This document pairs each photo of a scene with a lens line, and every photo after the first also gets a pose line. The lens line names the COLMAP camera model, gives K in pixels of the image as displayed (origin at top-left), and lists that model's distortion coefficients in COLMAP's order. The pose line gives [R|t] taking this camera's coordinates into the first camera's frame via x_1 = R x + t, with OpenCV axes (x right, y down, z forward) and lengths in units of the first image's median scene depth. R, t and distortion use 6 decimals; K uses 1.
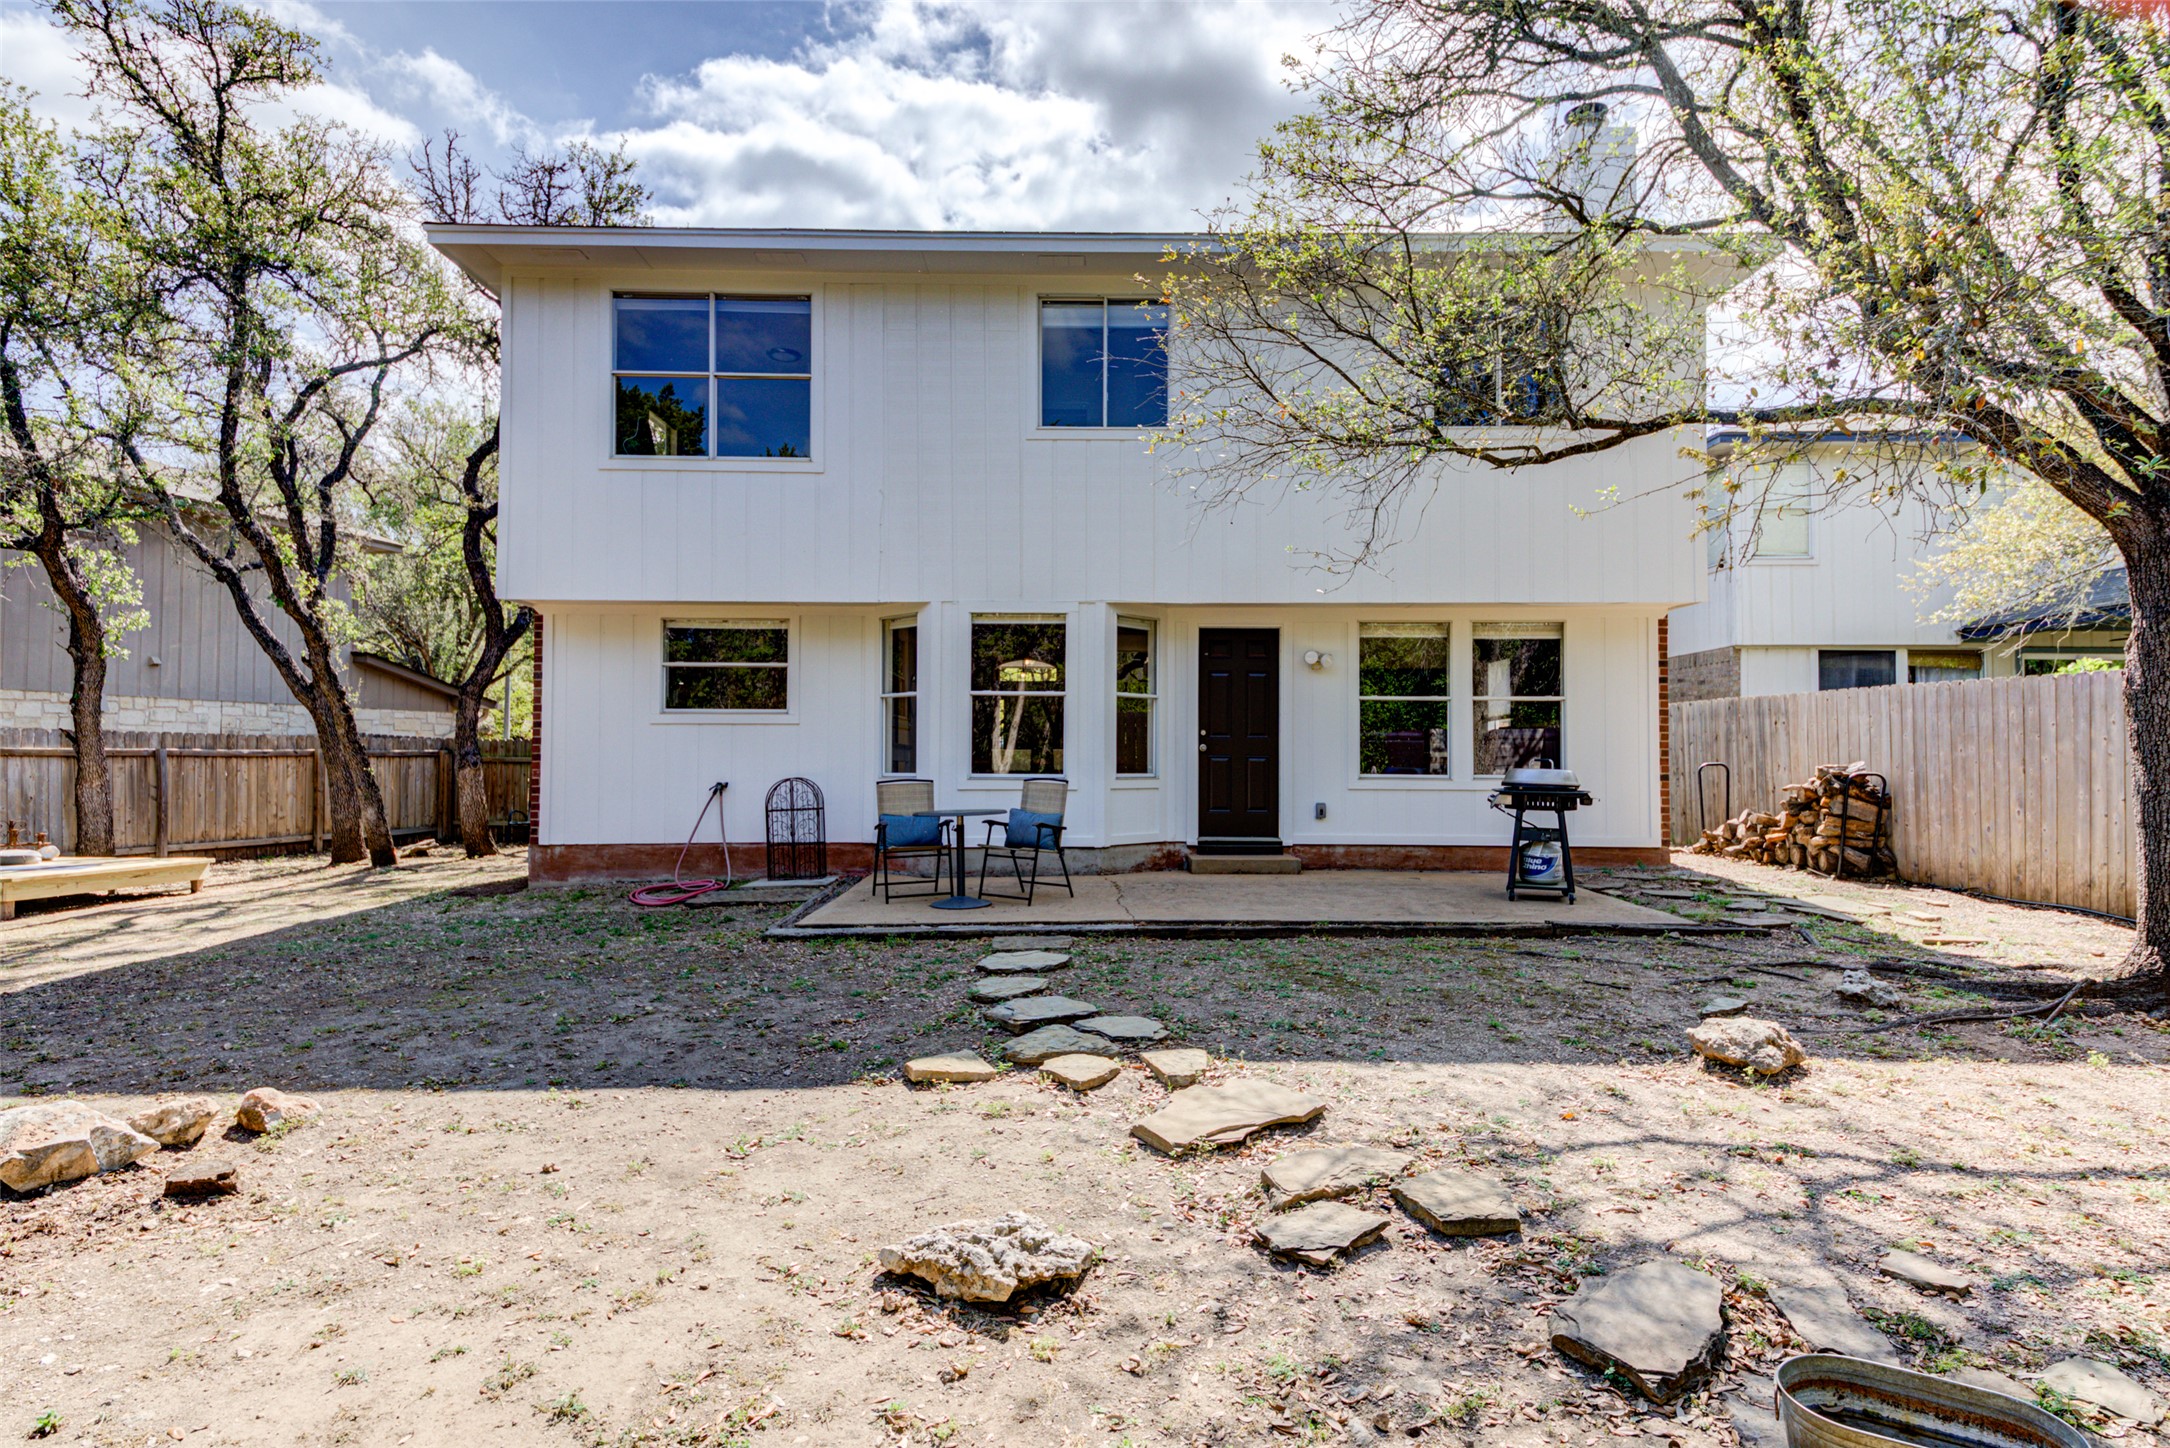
lens RADIAL K [[1199.8, 0, 1085.0], [0, 1199.8, 739.6], [0, 0, 1]] dist [0.019004, -0.007576]
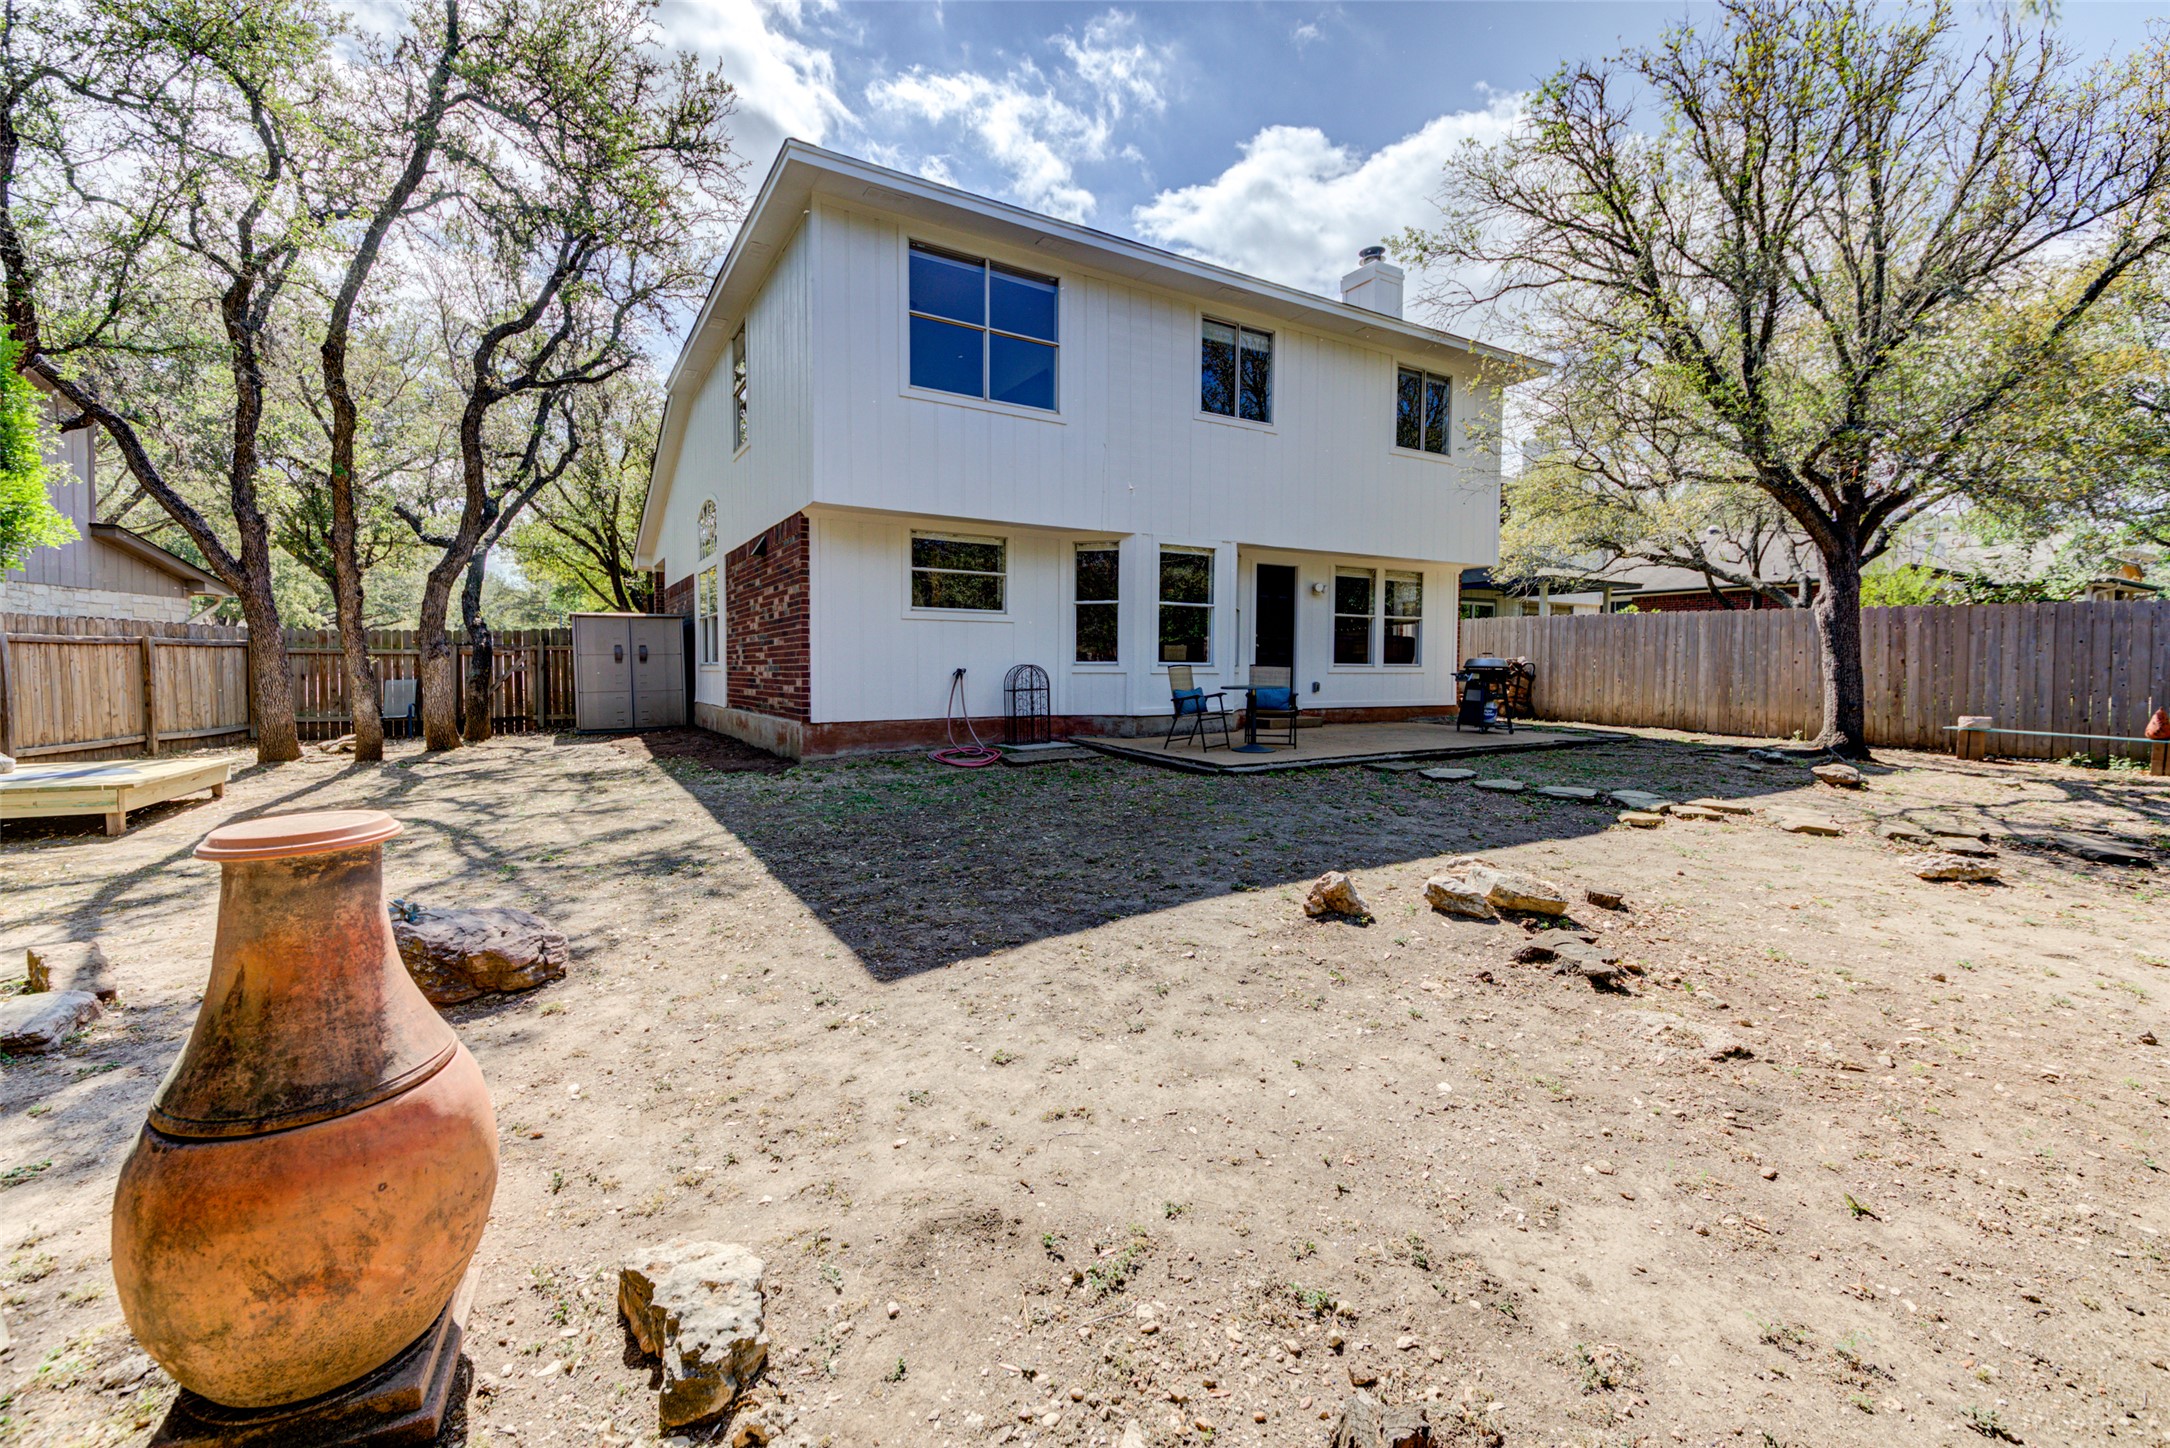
lens RADIAL K [[910.9, 0, 1085.7], [0, 910.9, 703.4], [0, 0, 1]] dist [0.014867, 0.000193]
pose [[0.858905, -0.020553, 0.511722, -0.668762], [-0.011743, 0.998141, 0.059800, 0.014211], [-0.512000, -0.057372, 0.857067, 0.138500]]
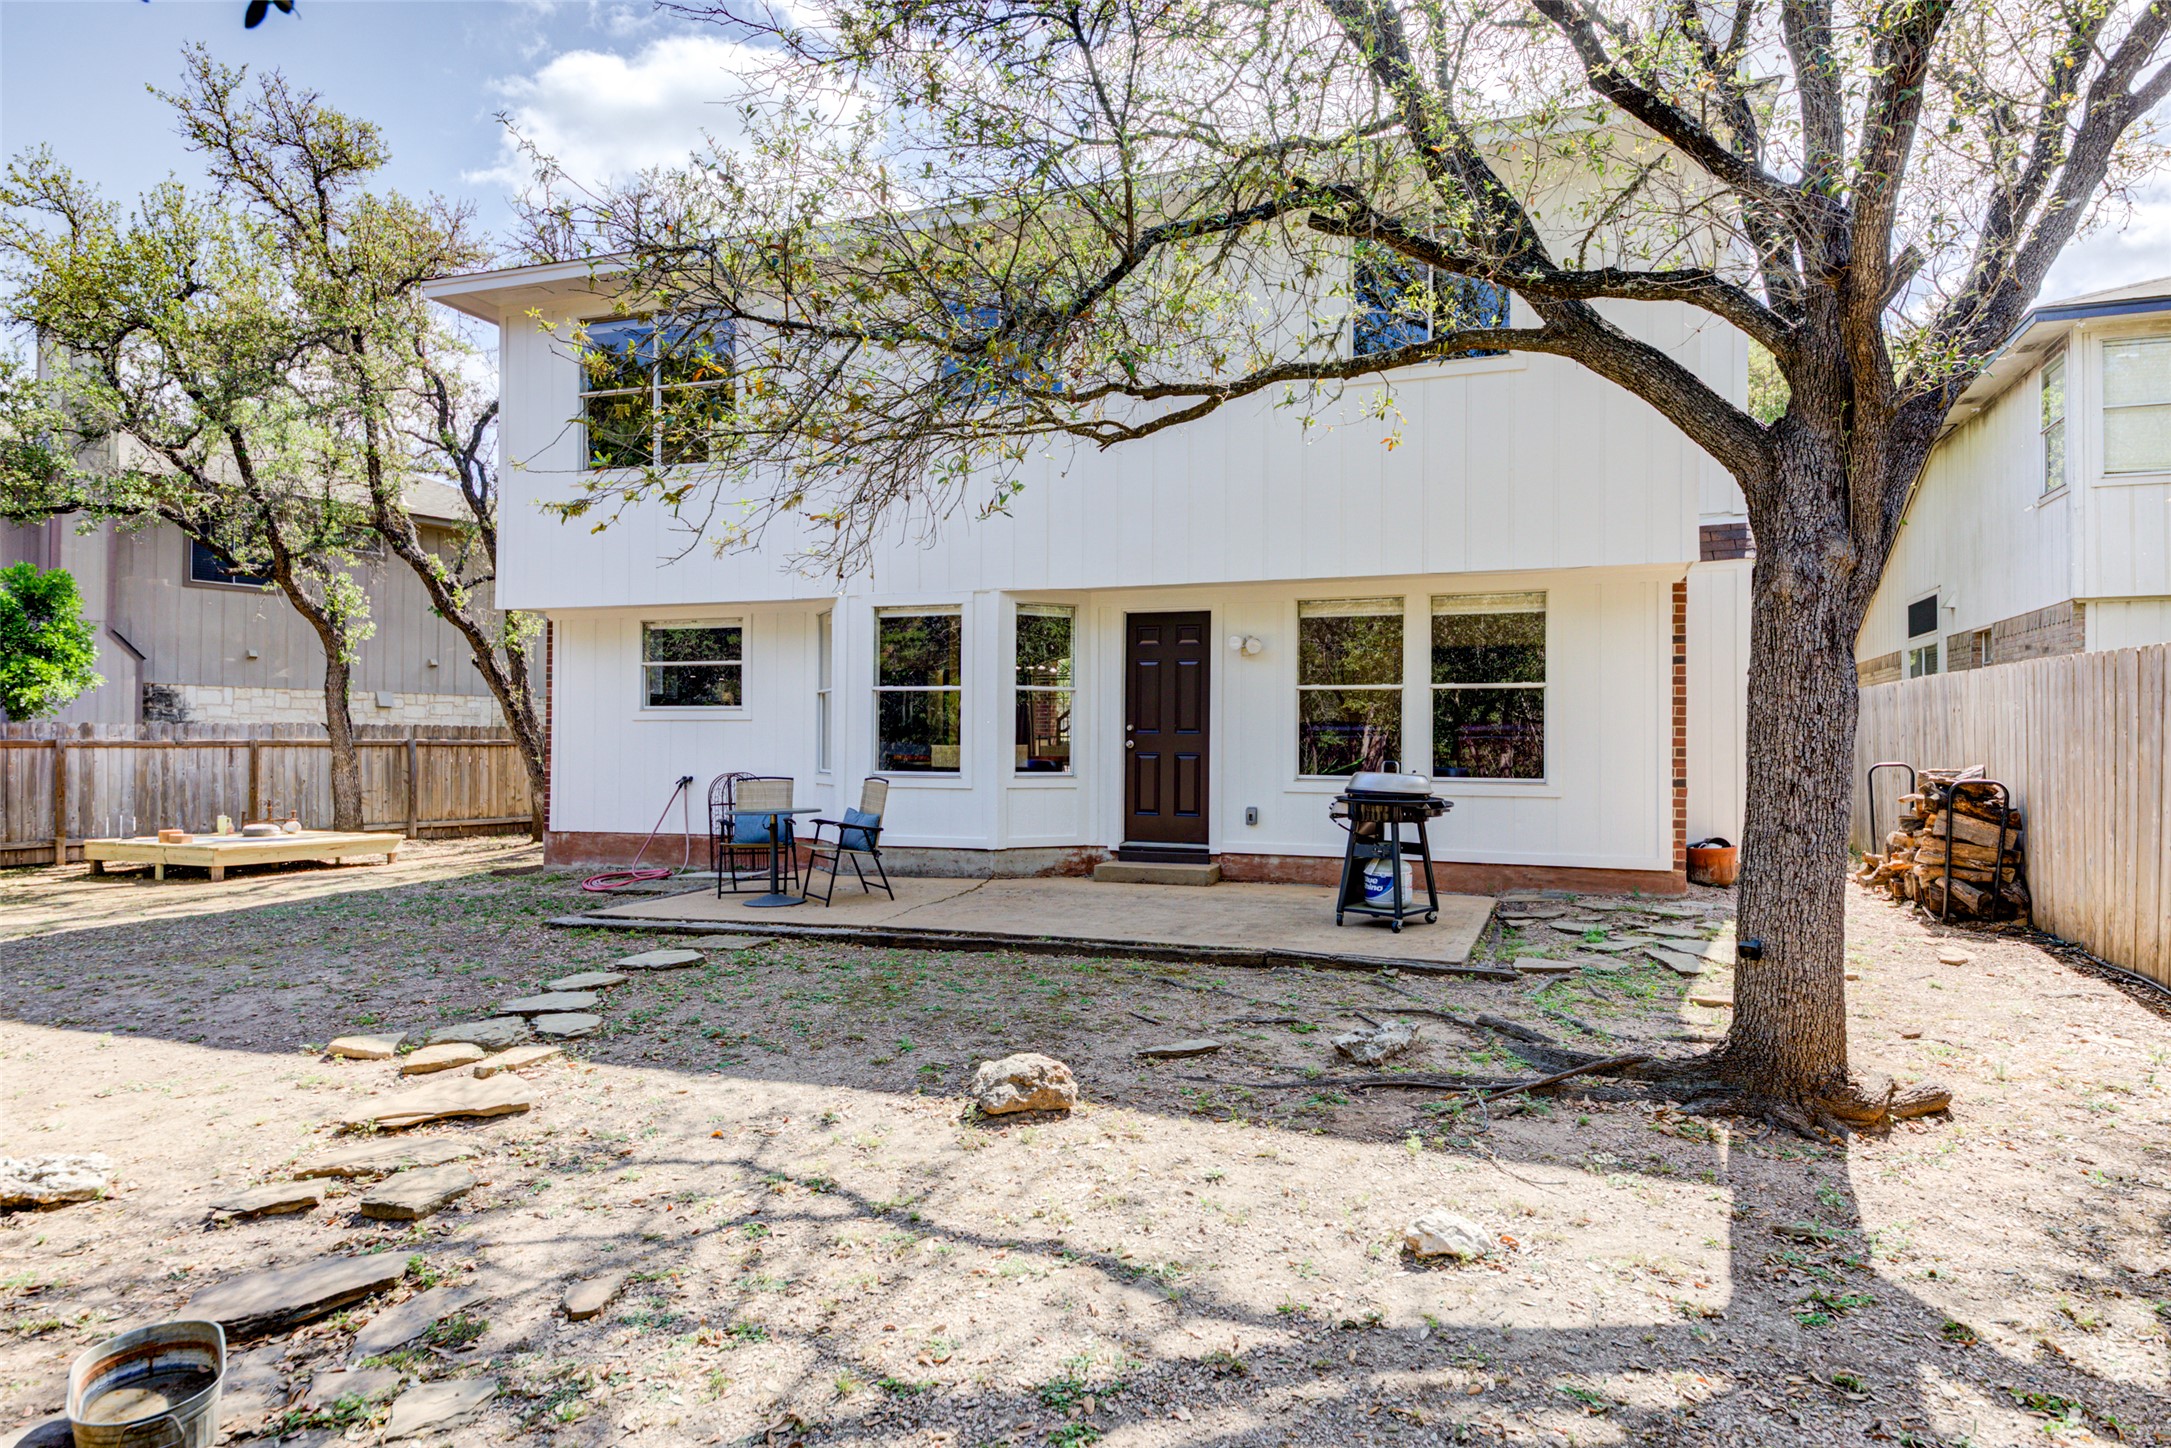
lens RADIAL K [[1348.2, 0, 1080.8], [0, 1348.2, 734.4], [0, 0, 1]] dist [0.027062, -0.001509]
pose [[0.934026, -0.000116, -0.357204, 0.435528], [0.004216, 0.999934, 0.010700, -0.011961], [0.357179, -0.011500, 0.933965, 0.025477]]
